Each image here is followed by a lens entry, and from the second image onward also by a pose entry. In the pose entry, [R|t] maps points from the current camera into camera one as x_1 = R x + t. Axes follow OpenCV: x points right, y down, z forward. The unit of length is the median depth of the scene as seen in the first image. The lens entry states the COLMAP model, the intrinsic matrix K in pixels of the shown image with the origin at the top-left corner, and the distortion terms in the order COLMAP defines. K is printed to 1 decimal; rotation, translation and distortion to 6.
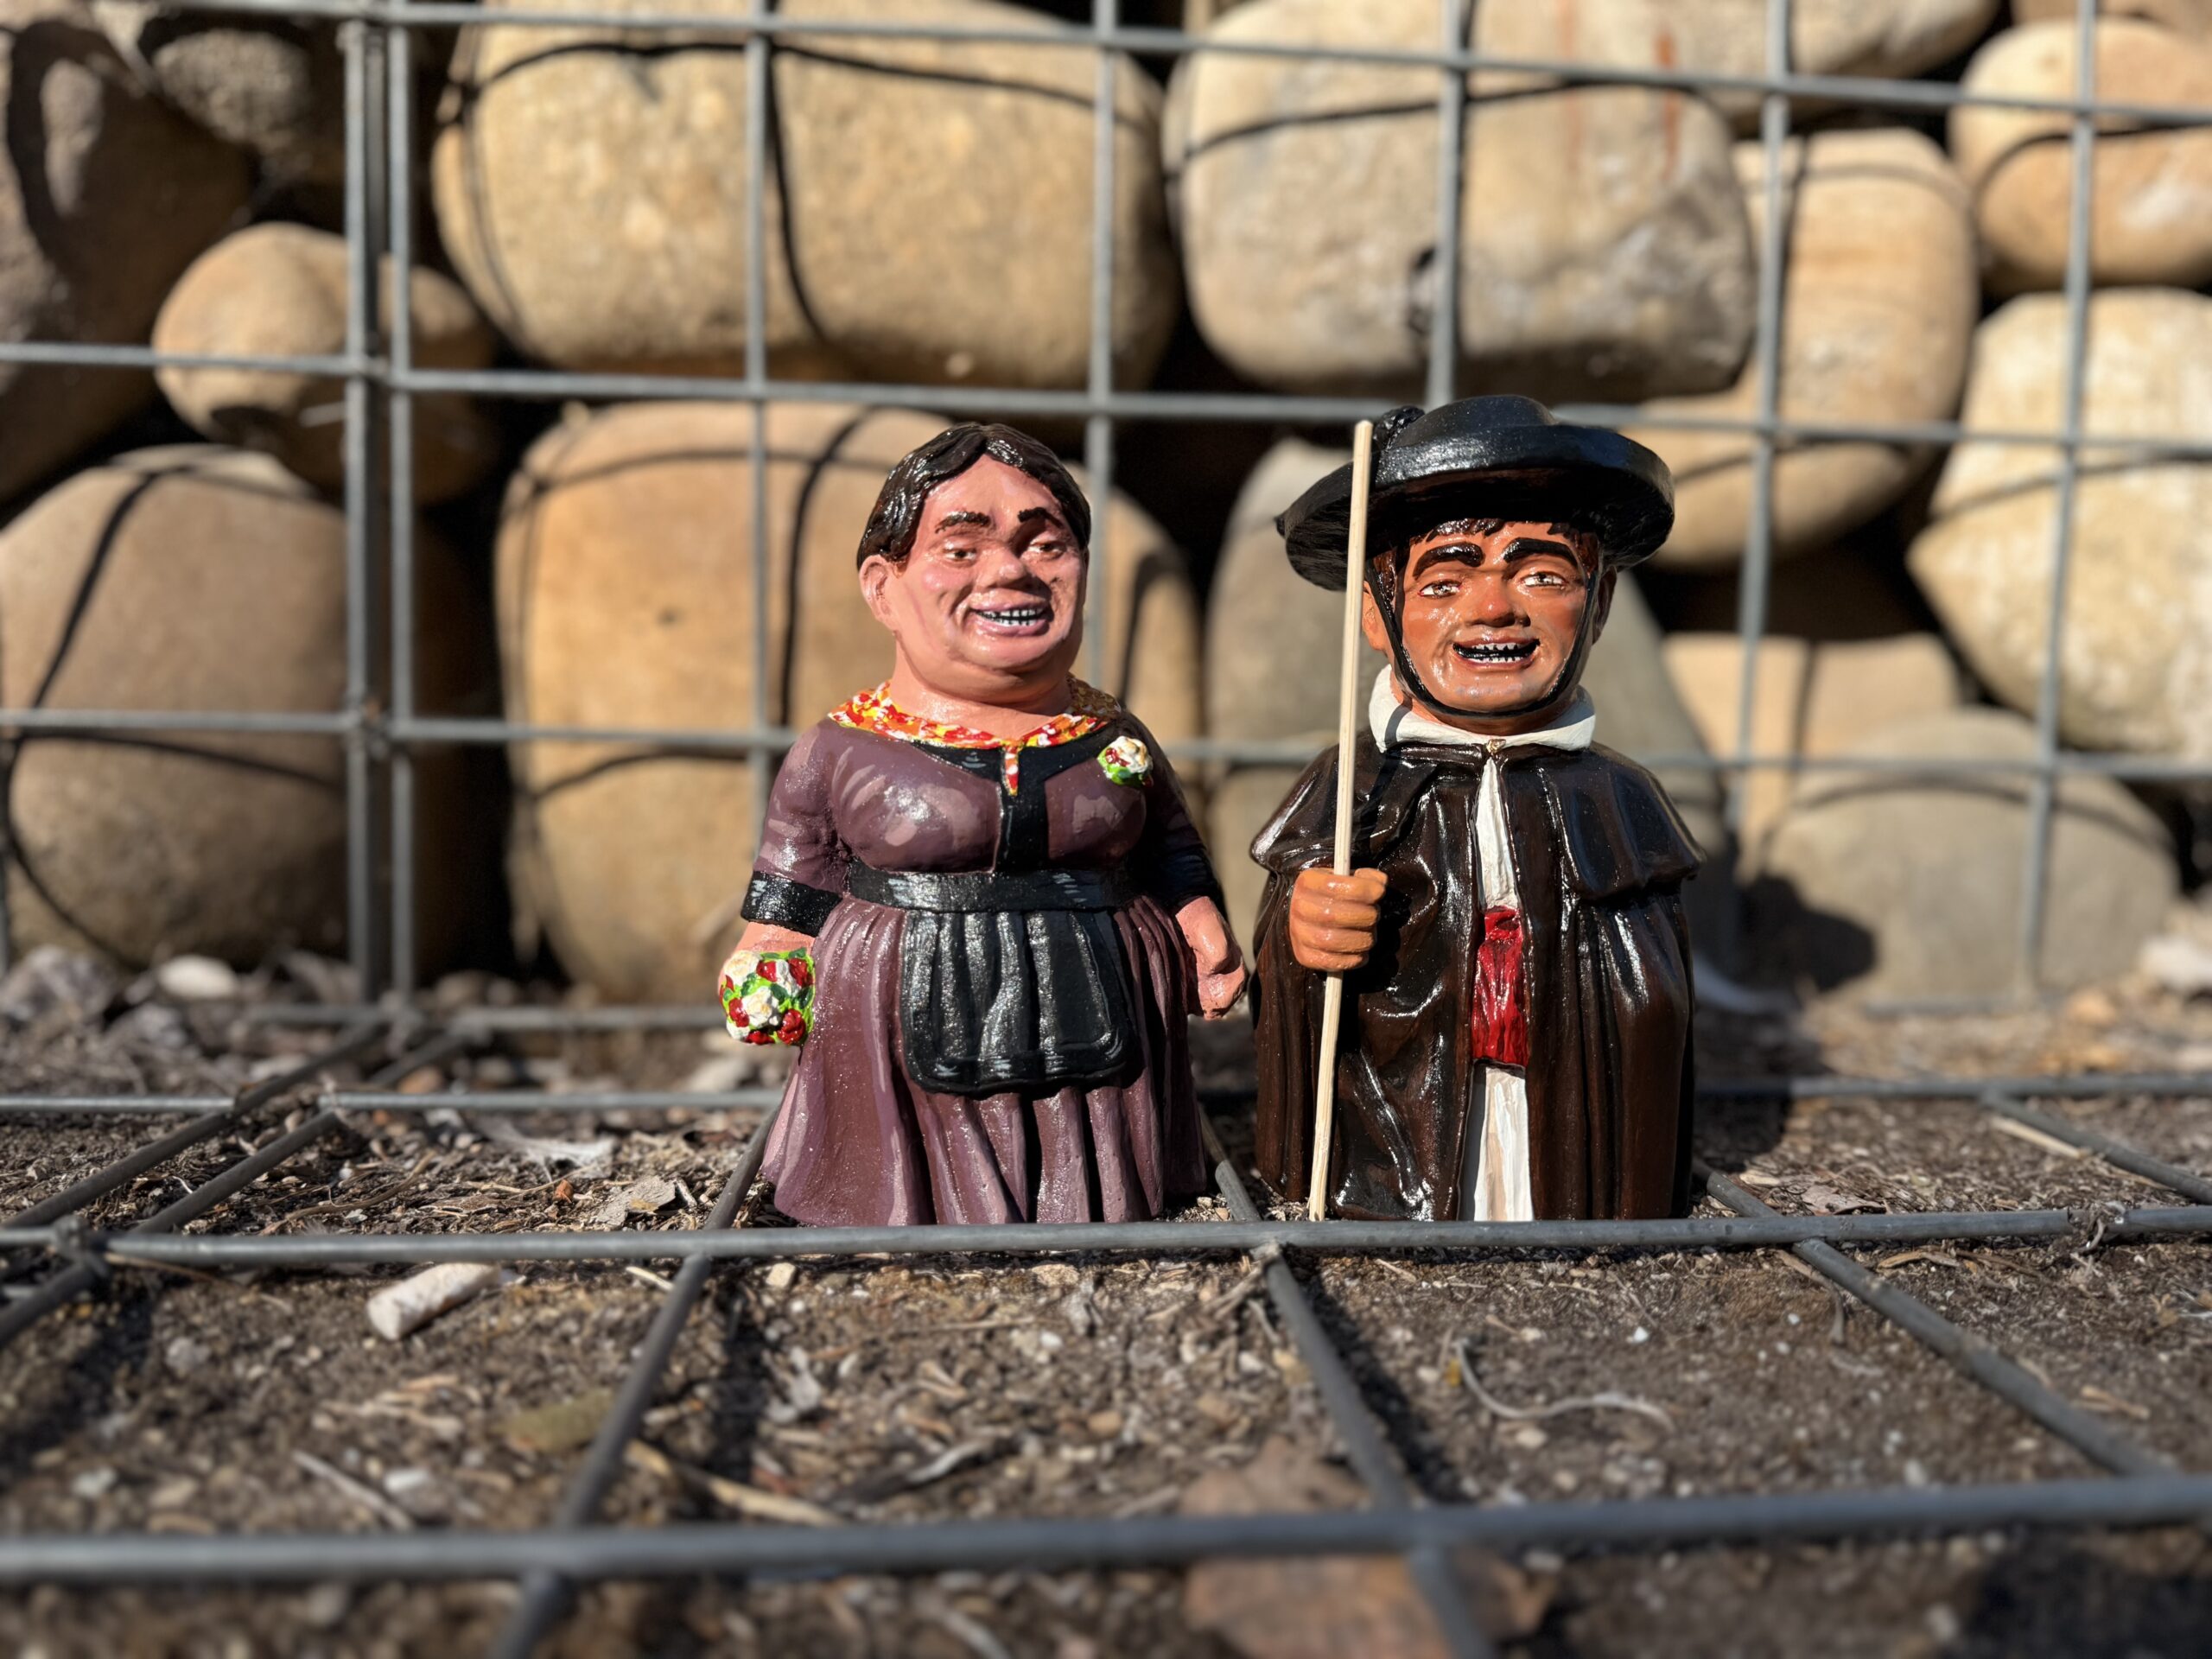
lens RADIAL K [[1572.5, 0, 1106.0], [0, 1572.5, 829.5], [0, 0, 1]] dist [0.103109, -0.249293]
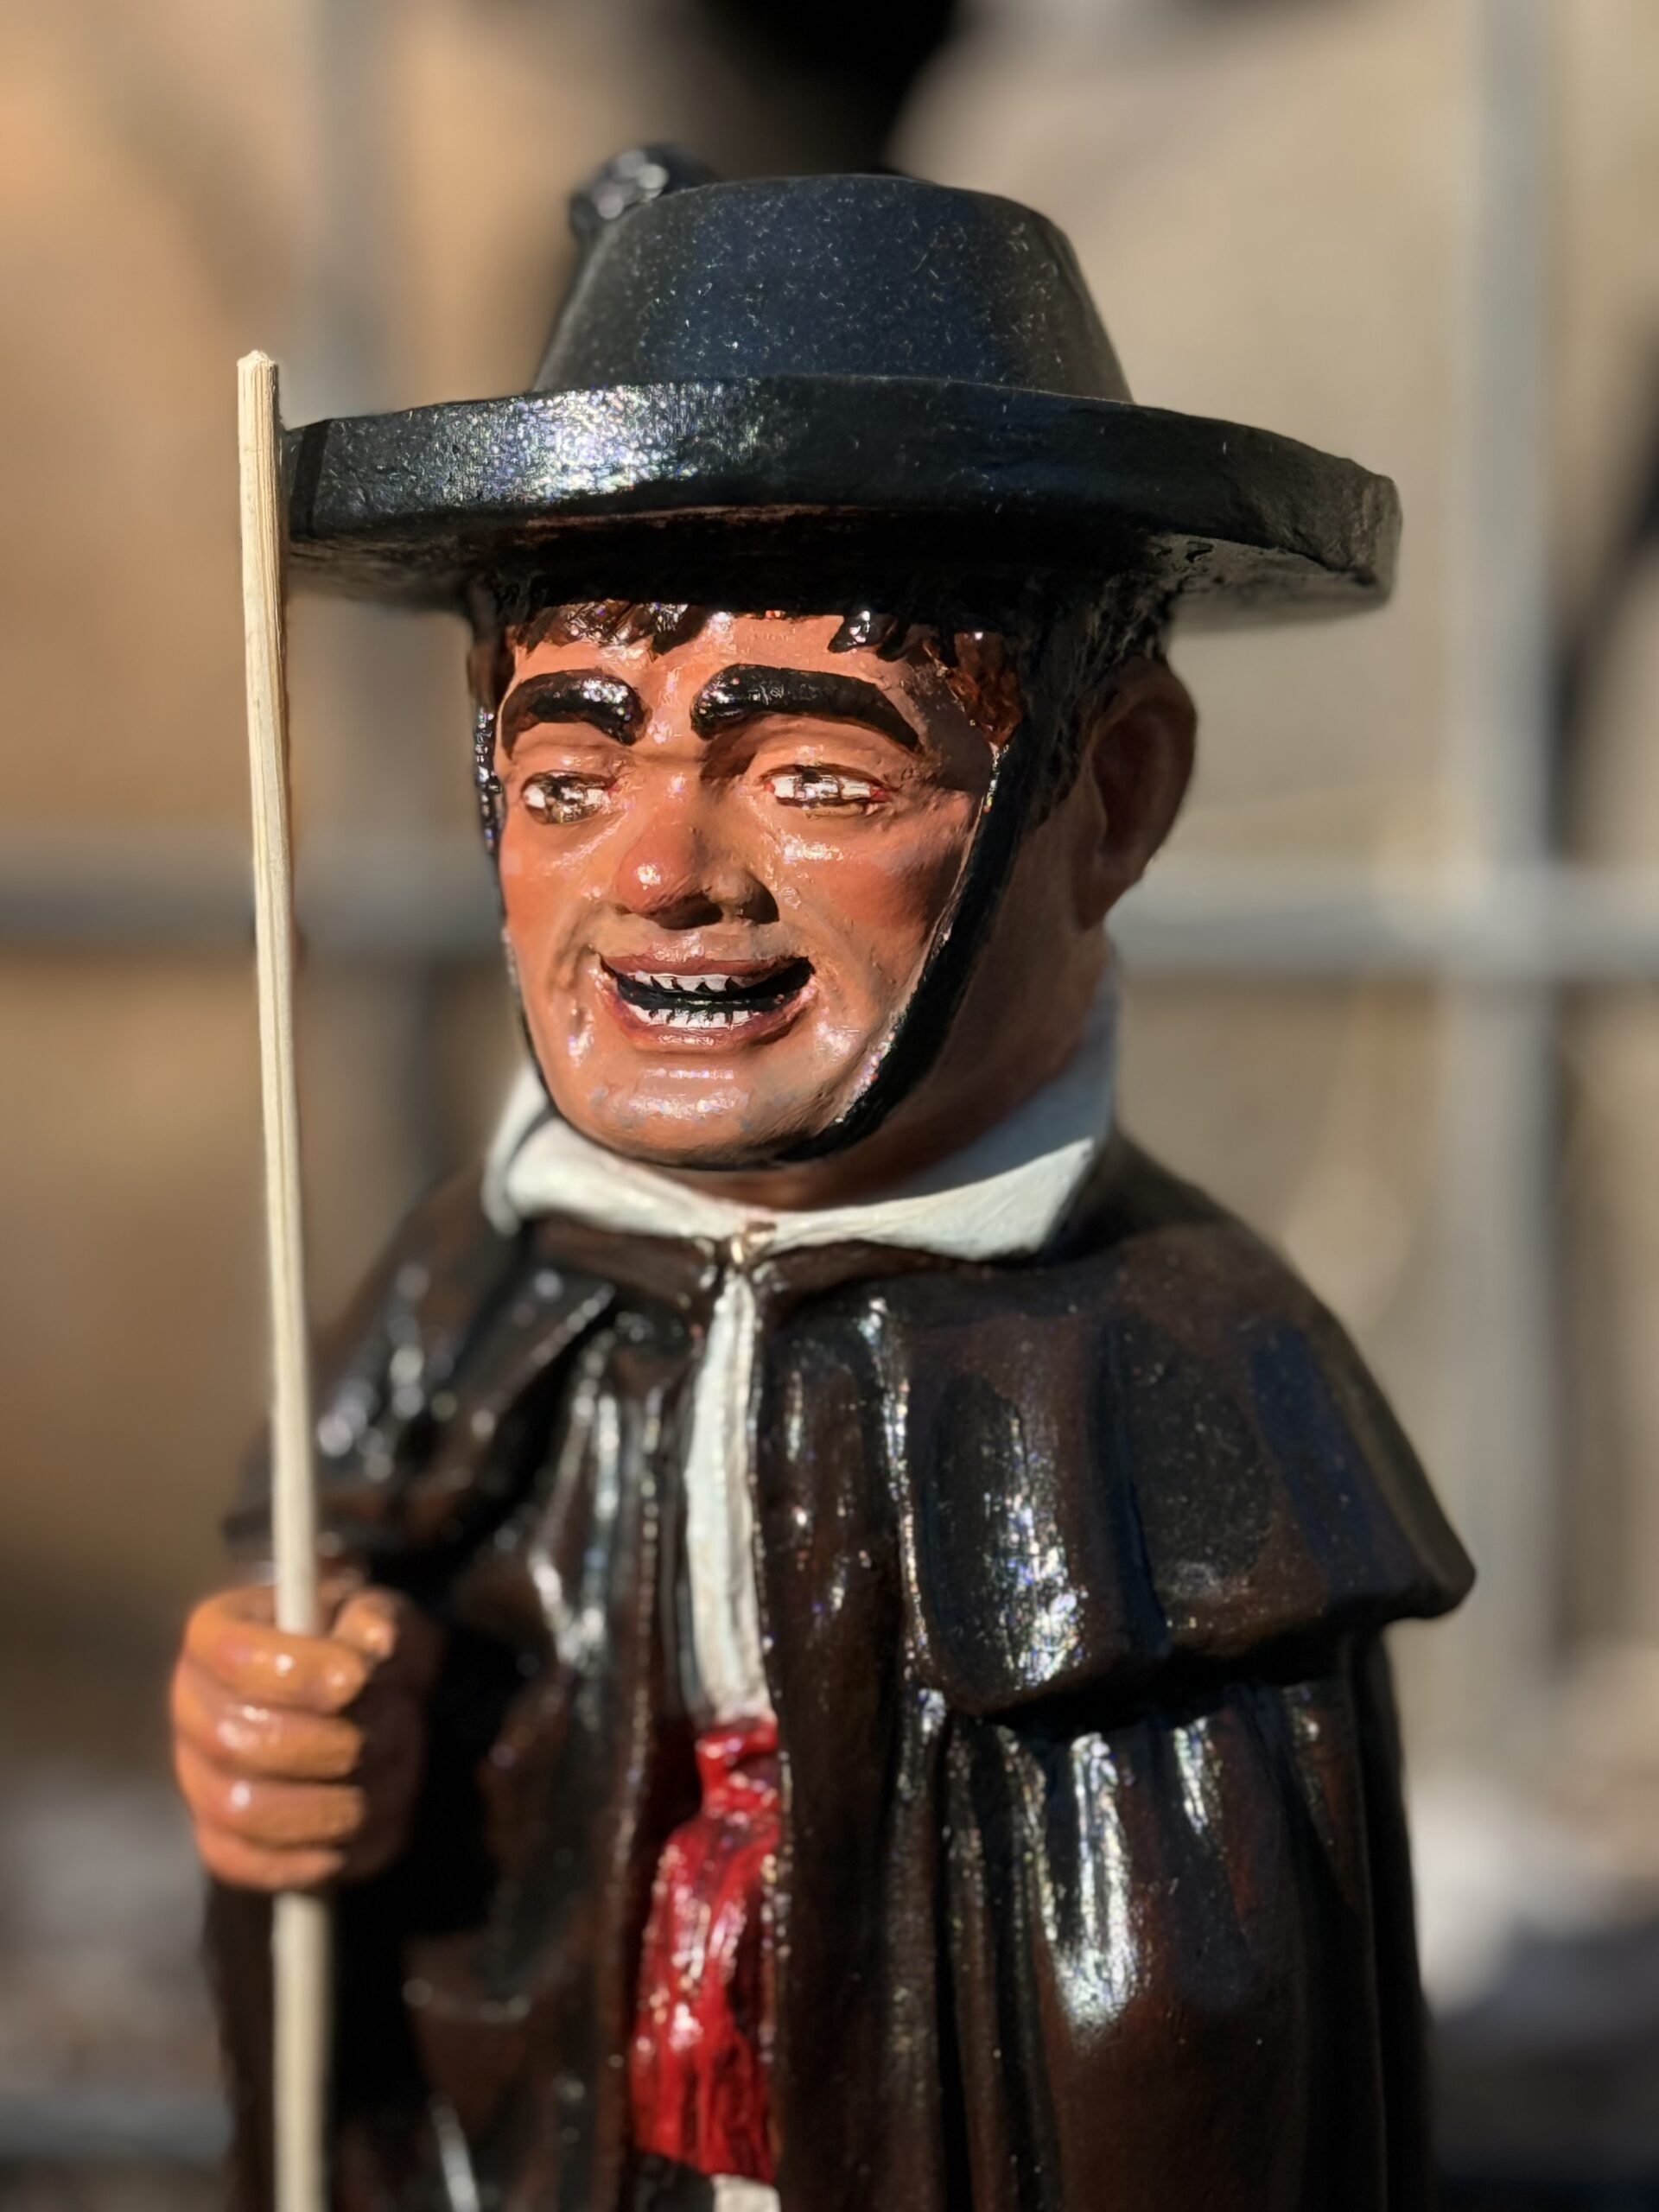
lens RADIAL K [[7817.3, 0, 829.5], [0, 7817.3, 1106.0], [0, 0, 1]] dist [0.145415, 0.636766]
pose [[0.965758, 0.015745, -0.258965, 0.717828], [0.014580, 0.993286, 0.114763, -0.282972], [0.259033, -0.114609, 0.959045, -0.622167]]
